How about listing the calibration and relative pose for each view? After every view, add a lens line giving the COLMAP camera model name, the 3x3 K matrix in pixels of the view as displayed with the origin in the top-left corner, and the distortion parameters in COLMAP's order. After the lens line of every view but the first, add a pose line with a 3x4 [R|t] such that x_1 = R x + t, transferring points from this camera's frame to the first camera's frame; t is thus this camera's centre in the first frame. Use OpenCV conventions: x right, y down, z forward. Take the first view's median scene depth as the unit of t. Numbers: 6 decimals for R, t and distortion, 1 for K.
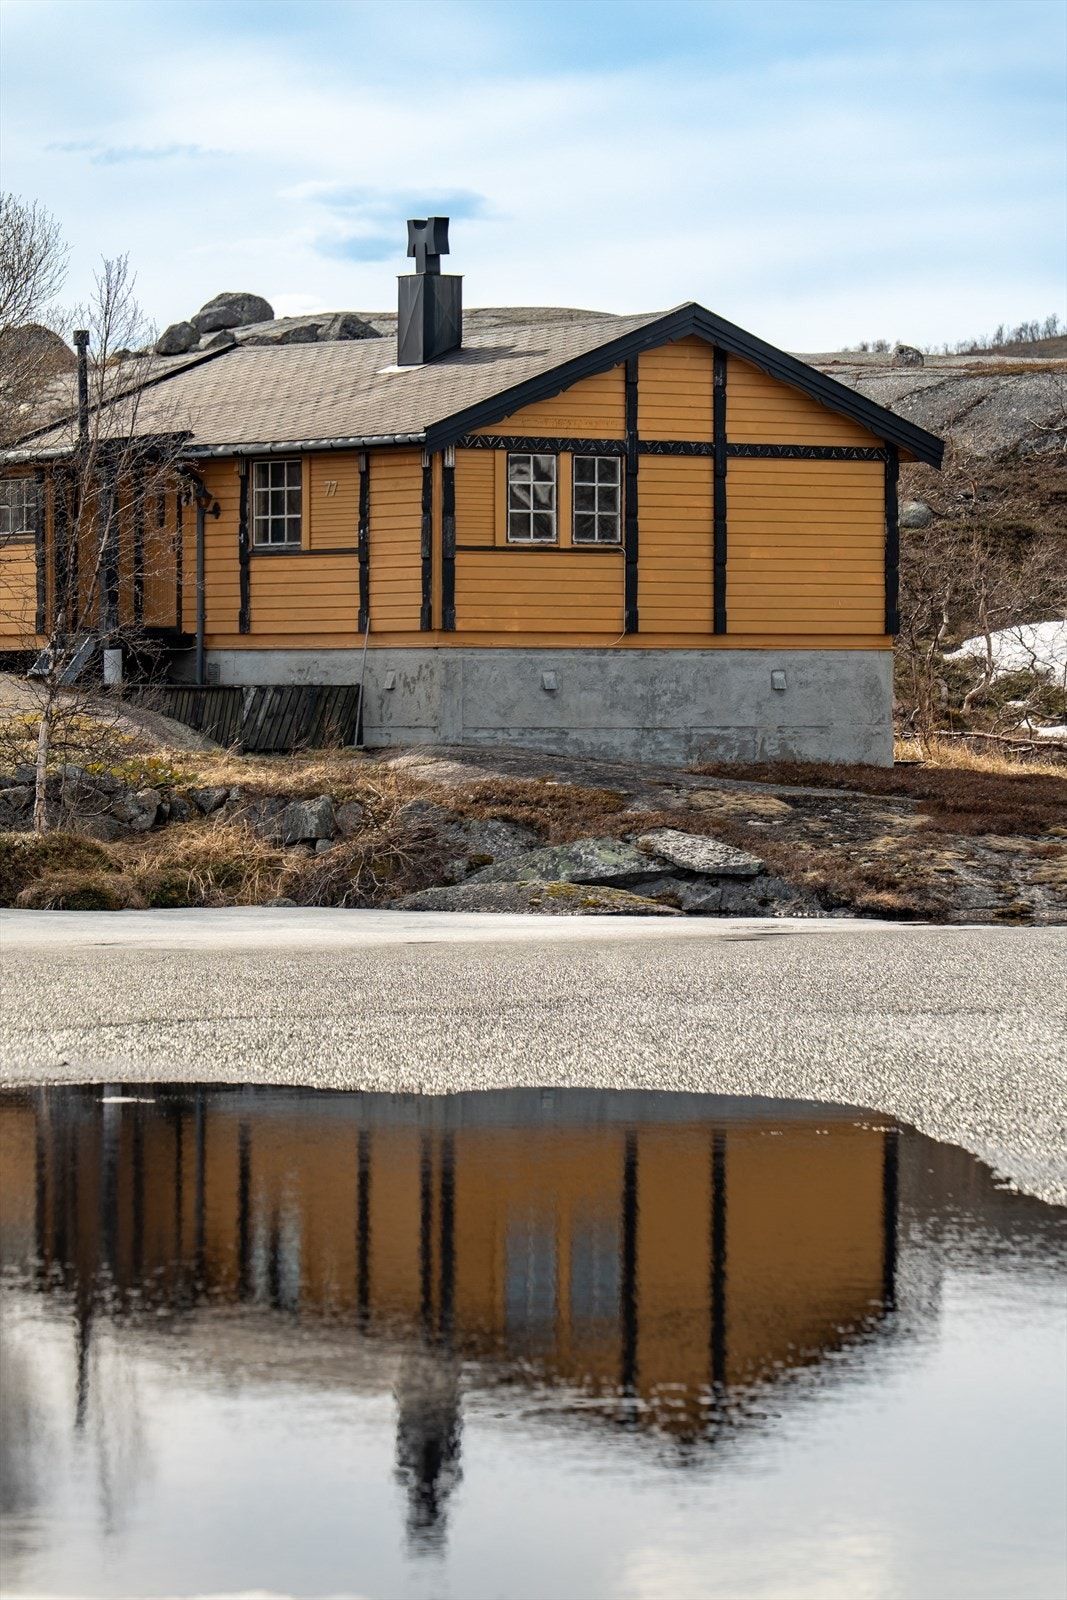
lens RADIAL K [[7231.2, 0, 533.5], [0, 7231.2, 800.0], [0, 0, 1]] dist [0.139139, -5.425557]
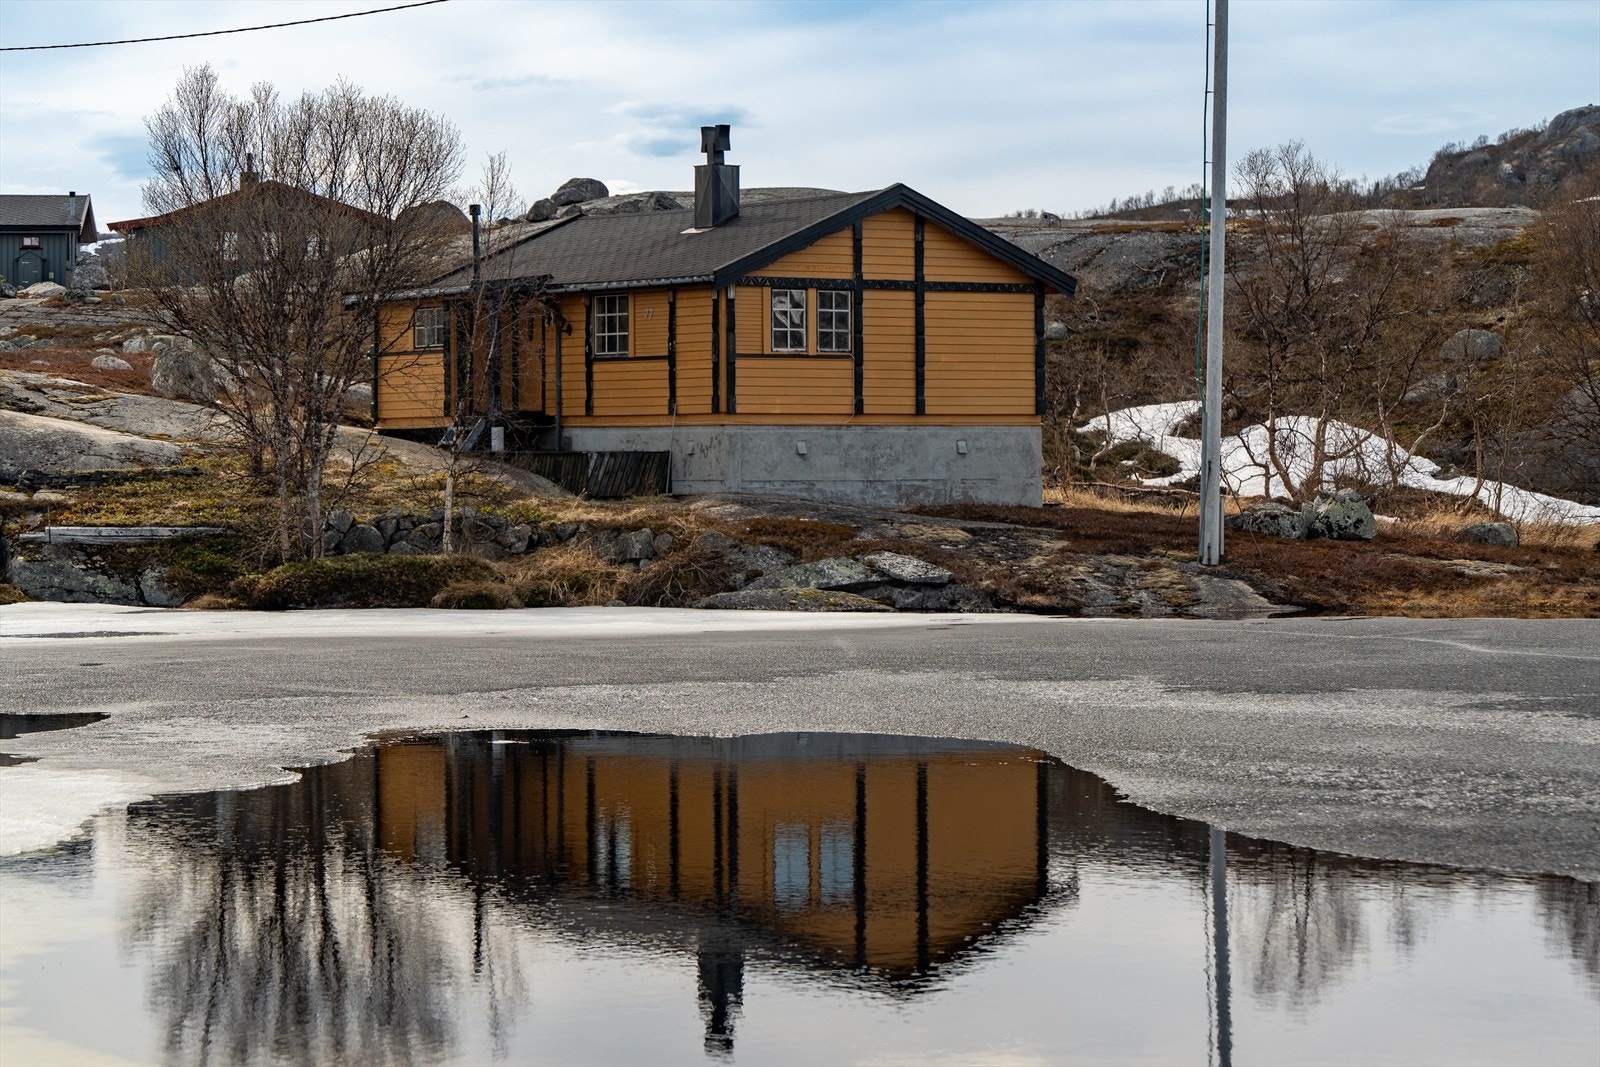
lens RADIAL K [[5080.0, 0, 793.6], [0, 5080.0, 586.6], [0, 0, 1]] dist [0.109765, -1.744302]
pose [[0.999990, -0.004442, -0.000064, 0.000539], [0.004442, 0.999937, 0.010324, 0.000657], [0.000018, -0.010324, 0.999947, -0.008699]]
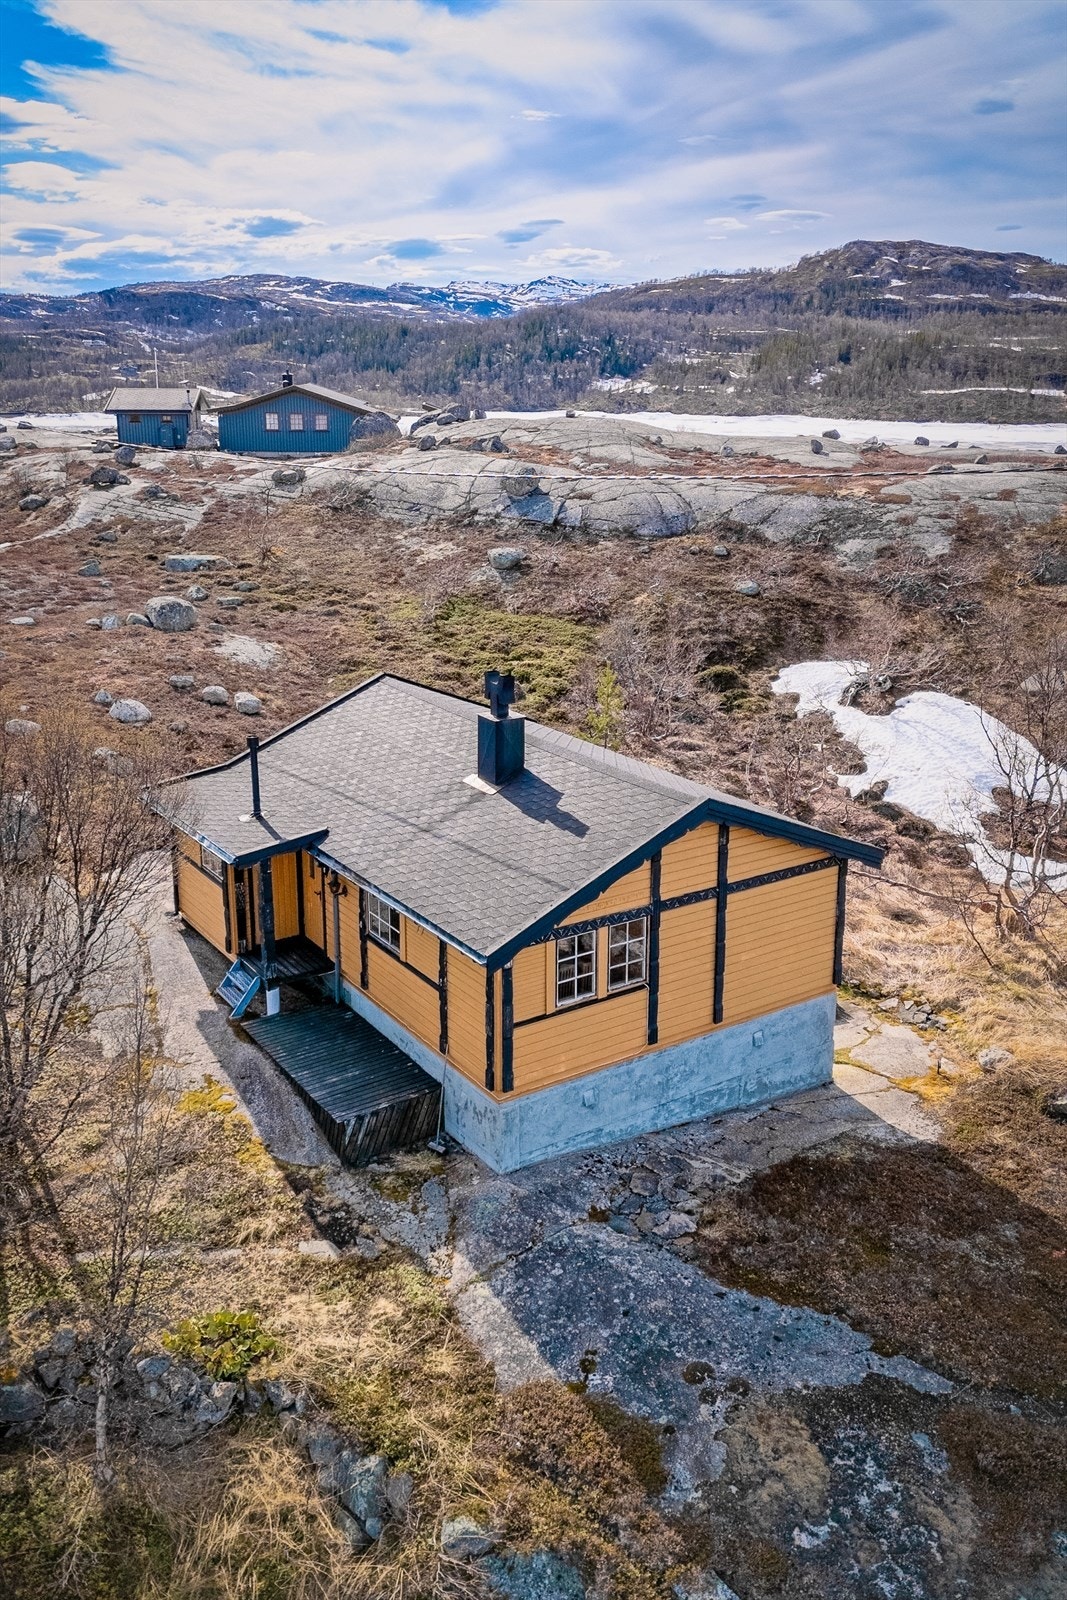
lens RADIAL K [[1580.8, 0, 533.5], [0, 1580.8, 800.0], [0, 0, 1]] dist [0.037721, 0.004022]
pose [[0.999761, 0.006073, -0.020988, -0.001924], [-0.000394, 0.965448, 0.260594, -0.134762], [0.021845, -0.260523, 0.965220, 0.718356]]
